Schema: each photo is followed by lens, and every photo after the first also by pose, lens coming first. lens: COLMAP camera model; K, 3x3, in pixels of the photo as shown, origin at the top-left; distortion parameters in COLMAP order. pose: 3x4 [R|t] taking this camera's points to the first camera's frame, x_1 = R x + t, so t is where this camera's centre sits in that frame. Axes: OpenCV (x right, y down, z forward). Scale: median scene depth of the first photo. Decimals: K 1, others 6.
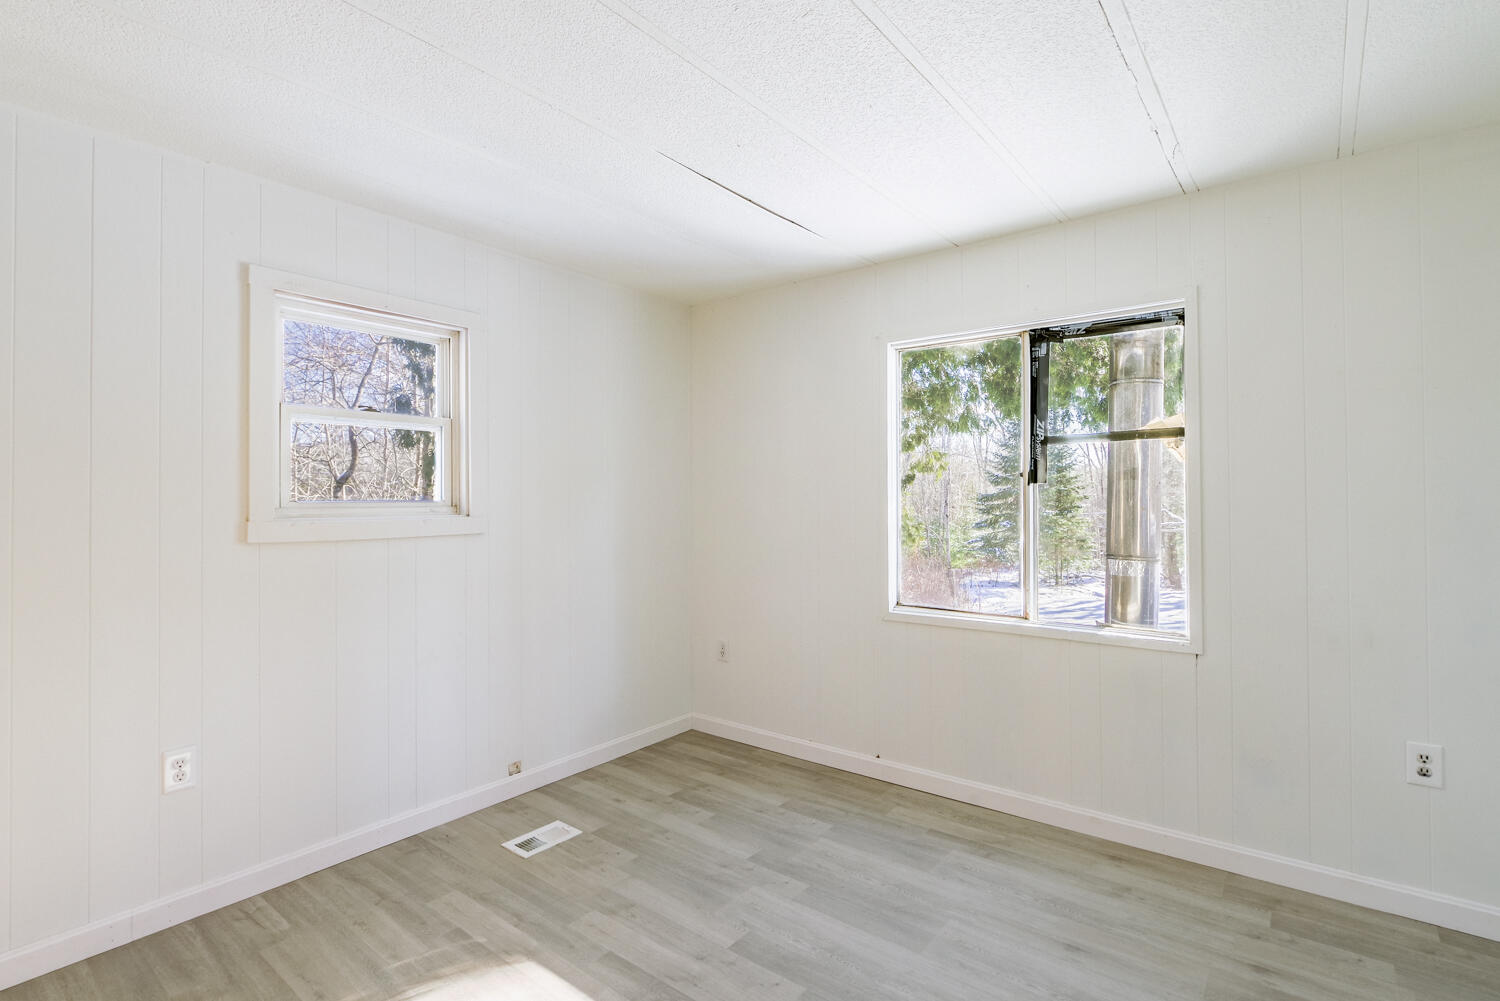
lens RADIAL K [[727.9, 0, 748.0], [0, 727.9, 488.9], [0, 0, 1]] dist [0.005760, 0.000322]
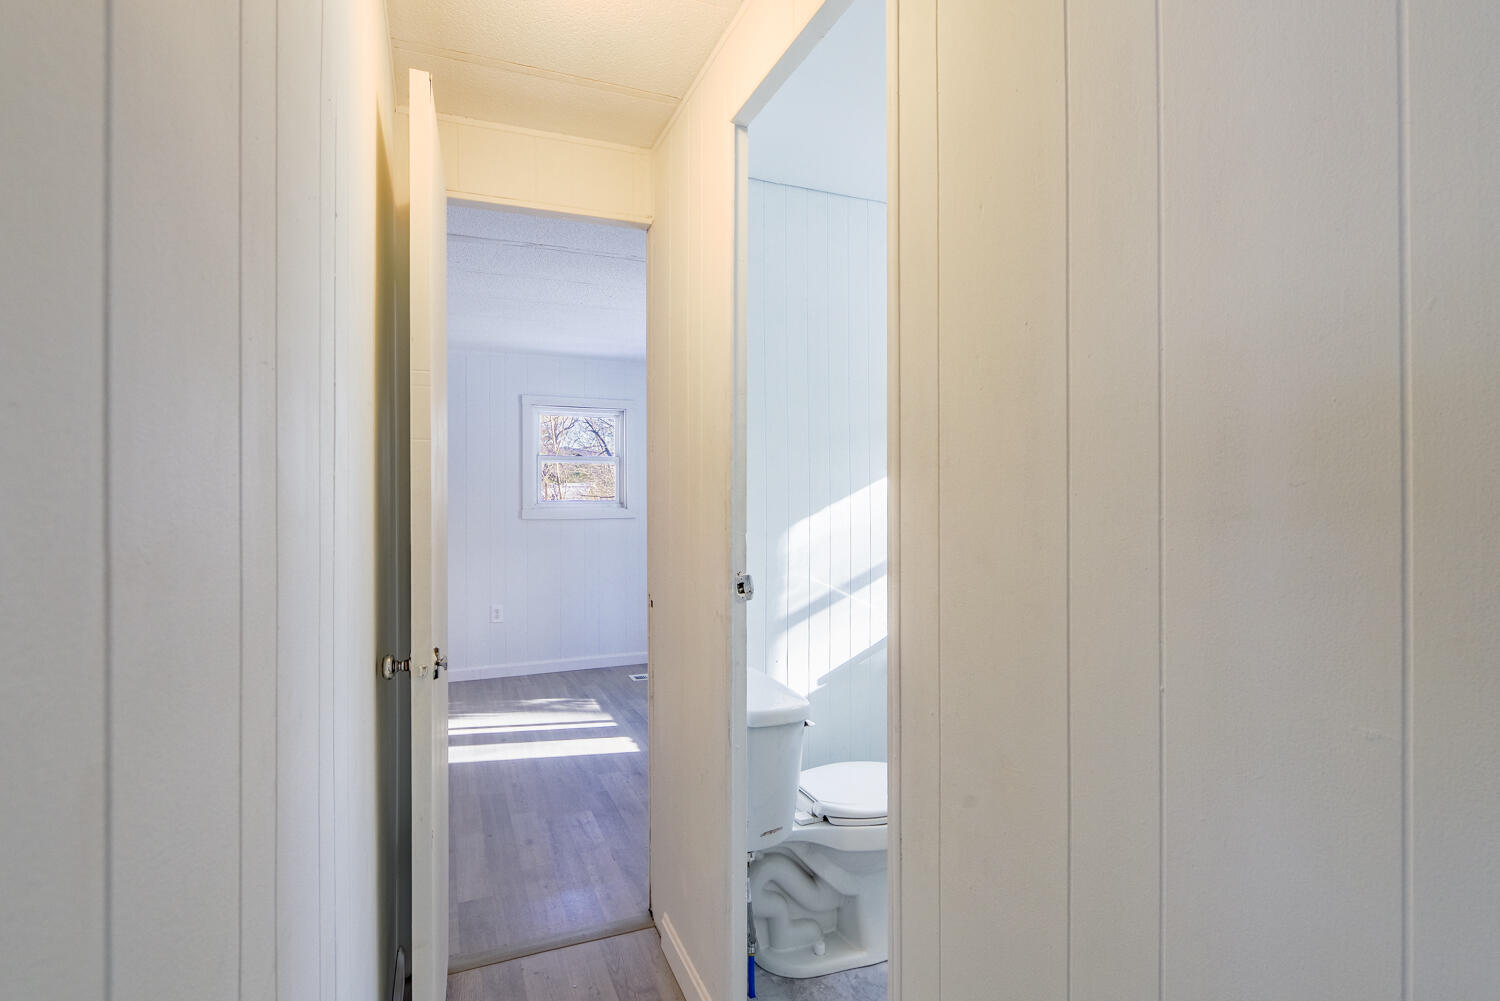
lens RADIAL K [[727.9, 0, 750.2], [0, 727.9, 505.0], [0, 0, 1]] dist [0.005760, 0.000322]
pose [[0.878472, -0.000090, -0.477795, 1.006658], [0.005056, 0.999946, 0.009109, 0.014148], [0.477768, -0.010418, 0.878424, -0.636107]]
